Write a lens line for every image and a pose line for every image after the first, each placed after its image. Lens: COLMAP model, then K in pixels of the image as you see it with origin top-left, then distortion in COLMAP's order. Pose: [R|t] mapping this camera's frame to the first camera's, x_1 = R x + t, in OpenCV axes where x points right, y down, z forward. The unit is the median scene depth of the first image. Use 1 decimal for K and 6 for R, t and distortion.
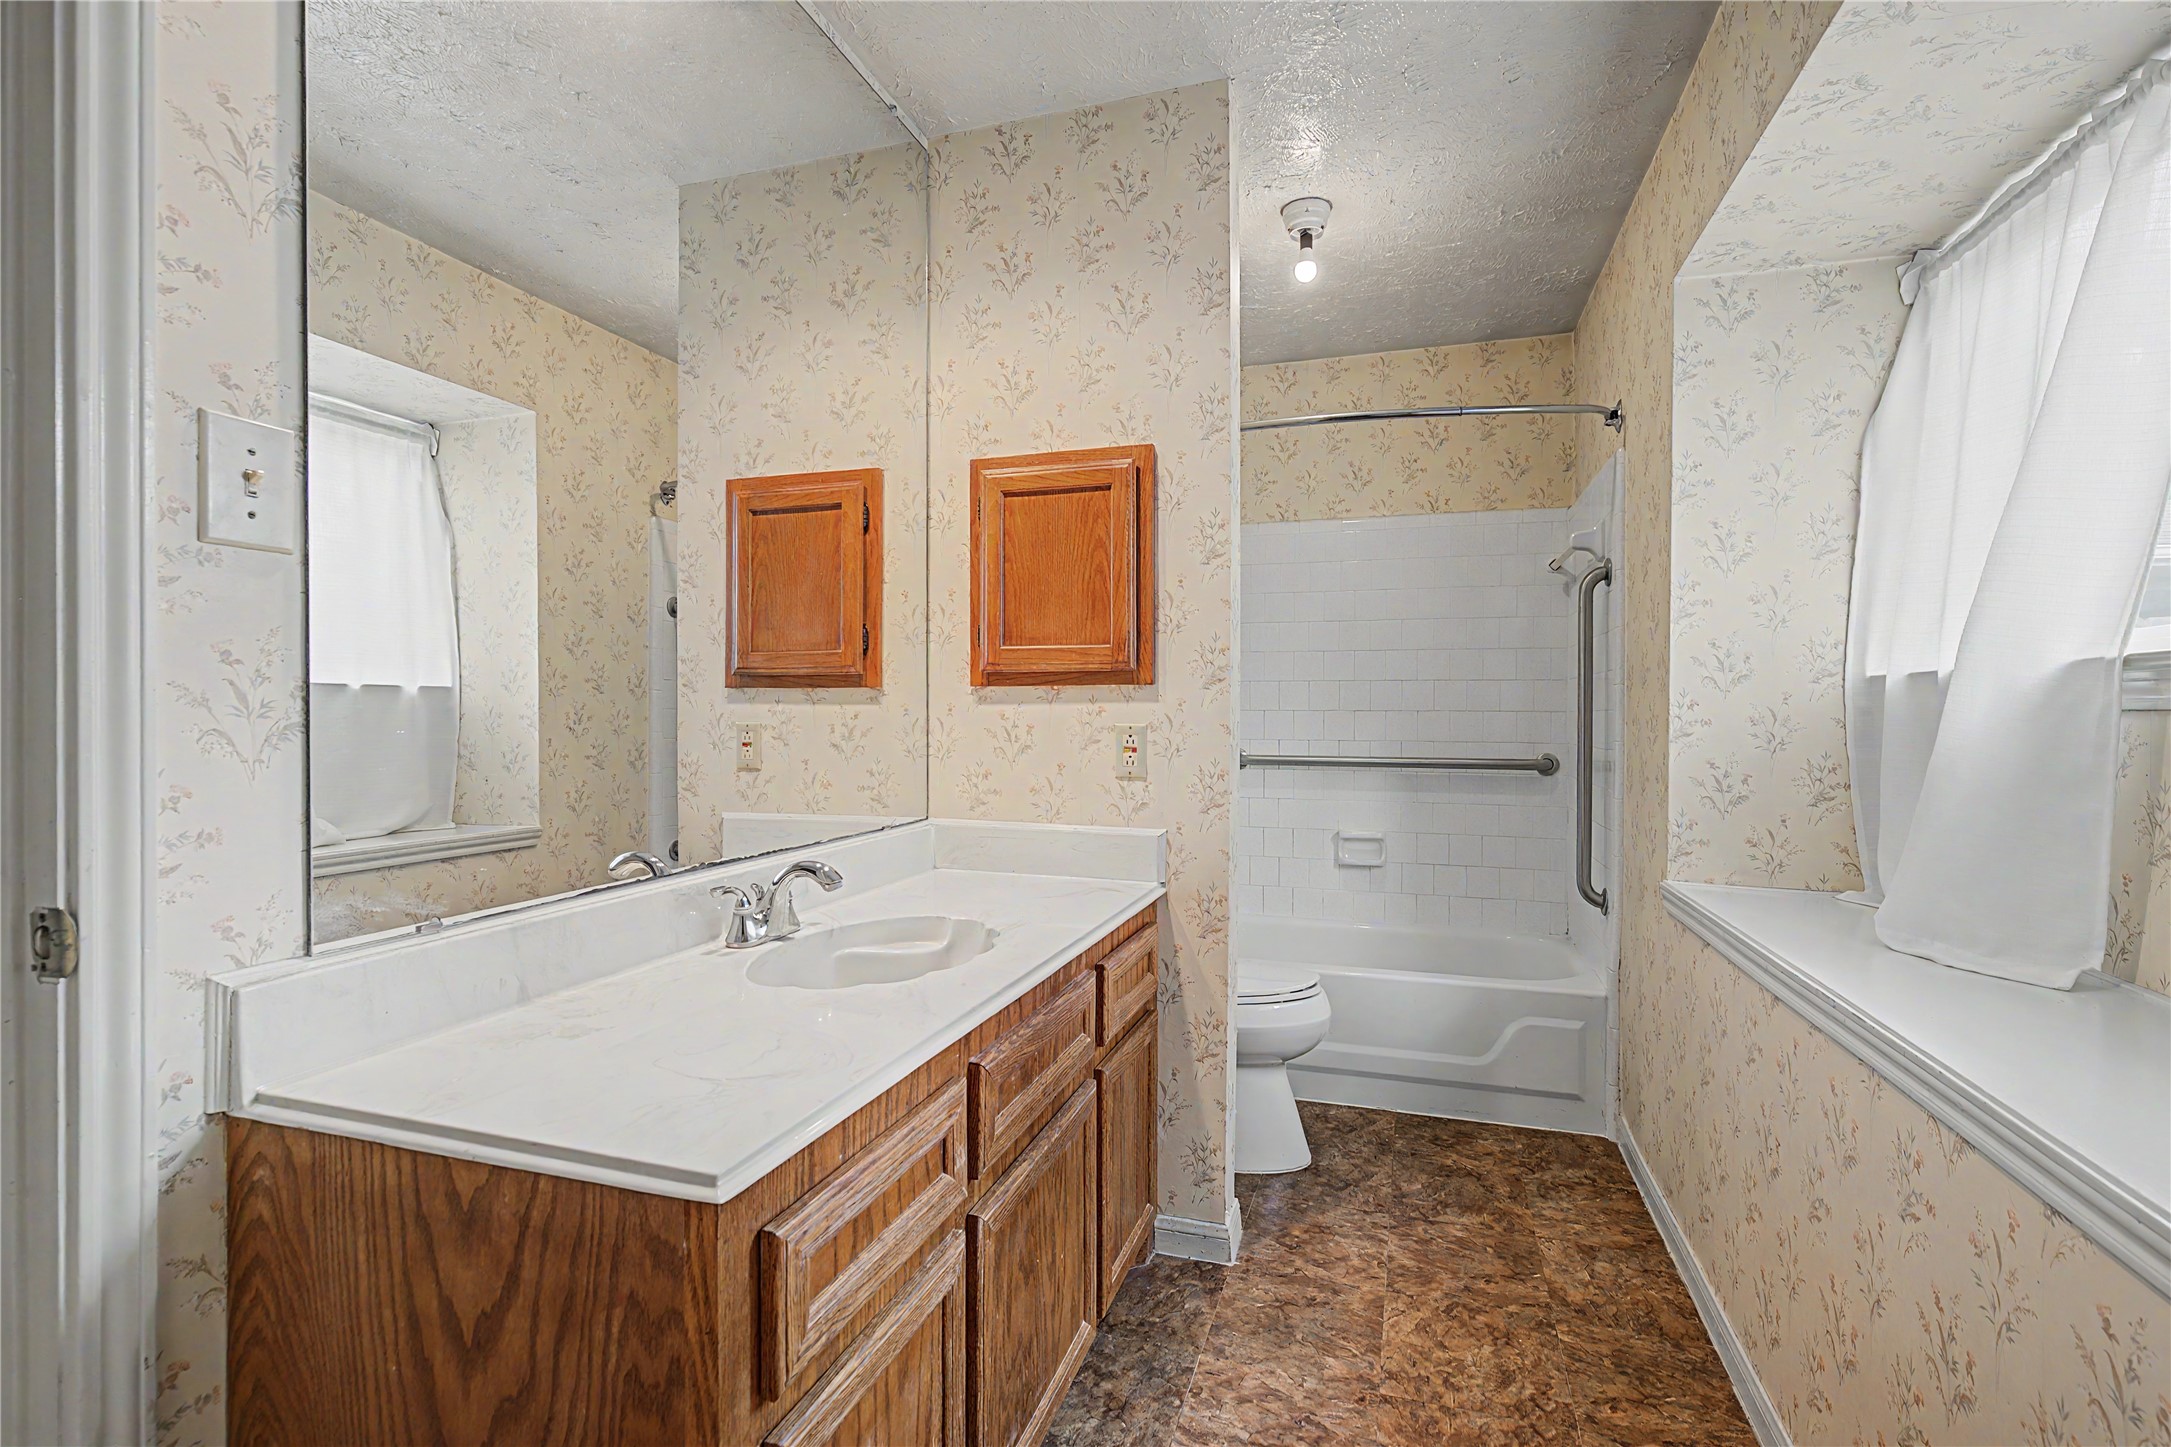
lens RADIAL K [[1003.9, 0, 1086.4], [0, 1003.9, 727.6], [0, 0, 1]] dist [-0.003381, 0.000028]
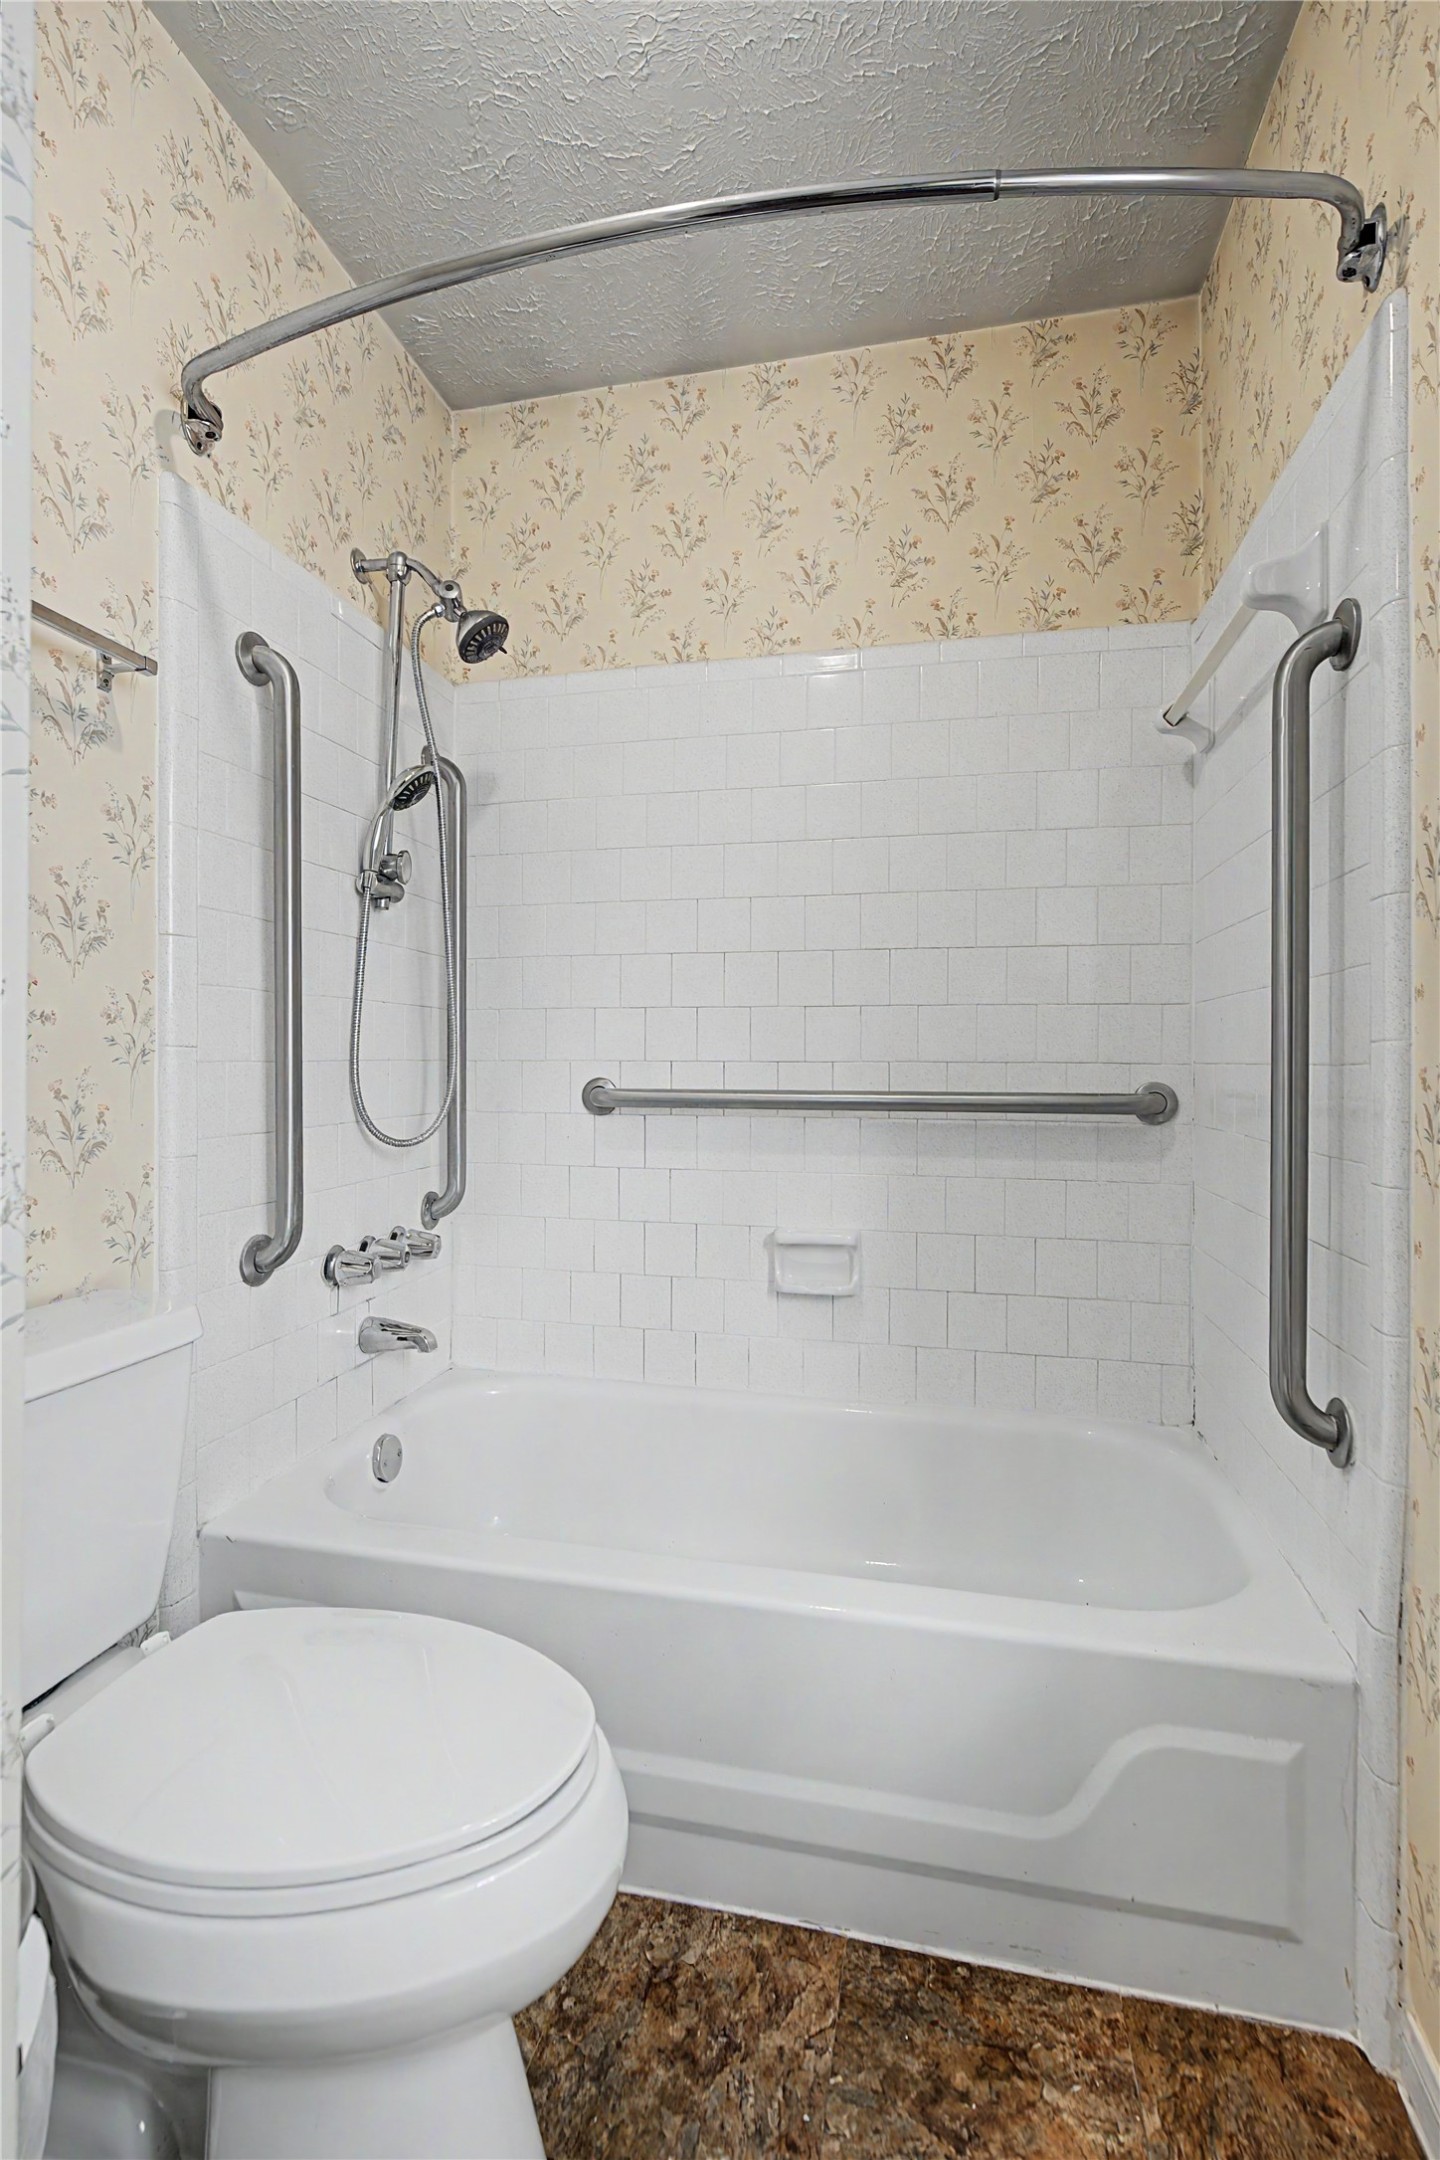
lens RADIAL K [[998.8, 0, 716.8], [0, 998.8, 1070.6], [0, 0, 1]] dist [-0.003381, 0.000028]
pose [[0.996150, -0.001347, 0.087653, 0.181288], [0.001490, 0.999998, -0.001566, 0.019860], [-0.087650, 0.001690, 0.996150, 0.491942]]
